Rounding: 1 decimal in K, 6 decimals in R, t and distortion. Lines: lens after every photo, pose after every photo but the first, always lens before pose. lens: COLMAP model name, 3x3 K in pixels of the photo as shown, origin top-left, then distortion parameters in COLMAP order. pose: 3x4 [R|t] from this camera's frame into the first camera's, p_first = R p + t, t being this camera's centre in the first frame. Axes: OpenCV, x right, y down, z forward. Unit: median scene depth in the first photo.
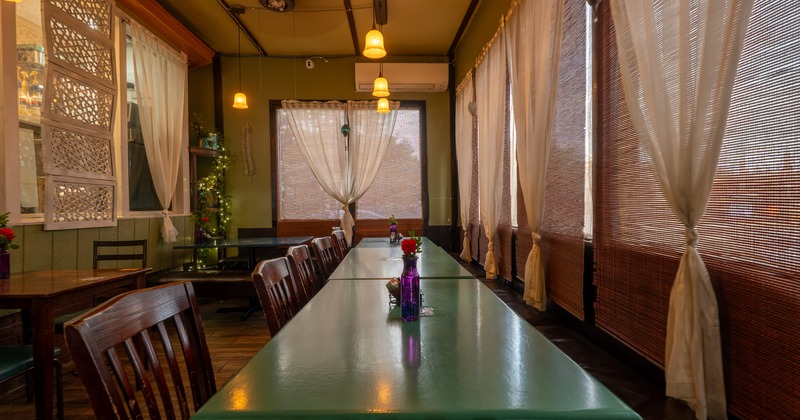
lens RADIAL K [[375.5, 0, 399.9], [0, 375.5, 208.3], [0, 0, 1]] dist [0.003267, 0.000734]
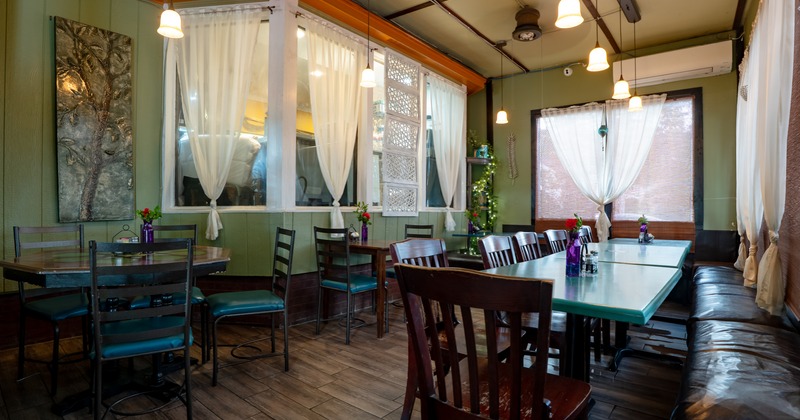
lens RADIAL K [[381.3, 0, 399.8], [0, 381.3, 207.0], [0, 0, 1]] dist [-0.034981, 0.001794]
pose [[0.759223, 0.015004, -0.650657, 0.124973], [-0.023343, 0.999719, -0.004184, 0.015708], [0.650412, 0.018365, 0.759360, -0.136439]]
